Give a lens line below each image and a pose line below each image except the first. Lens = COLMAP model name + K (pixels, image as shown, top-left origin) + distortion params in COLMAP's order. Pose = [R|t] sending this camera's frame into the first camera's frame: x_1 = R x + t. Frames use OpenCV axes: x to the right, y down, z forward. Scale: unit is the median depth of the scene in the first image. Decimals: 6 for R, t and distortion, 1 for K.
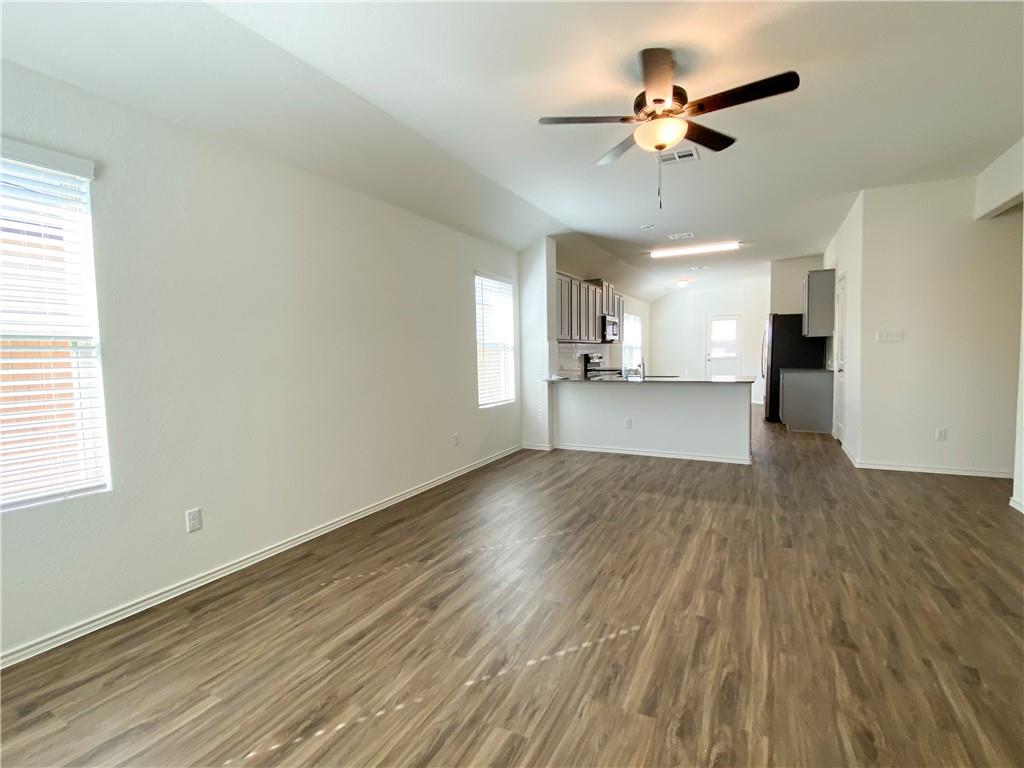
lens RADIAL K [[512.9, 0, 512.0], [0, 512.9, 384.0], [0, 0, 1]] dist [0.002355, -0.013526]
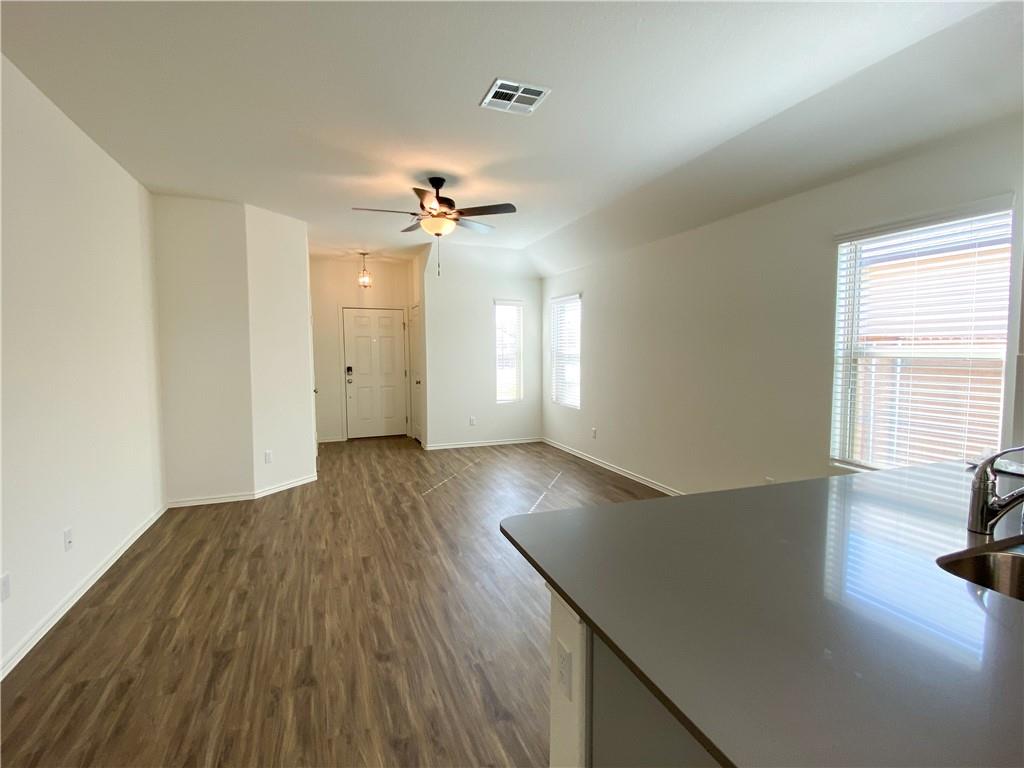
lens RADIAL K [[496.3, 0, 509.5], [0, 496.3, 375.3], [0, 0, 1]] dist [0.077348, -0.066091]
pose [[-0.688044, 0.064659, -0.722783, 1.233922], [-0.021177, 0.993809, 0.109064, -0.226141], [0.725360, 0.090347, -0.682415, 2.197012]]
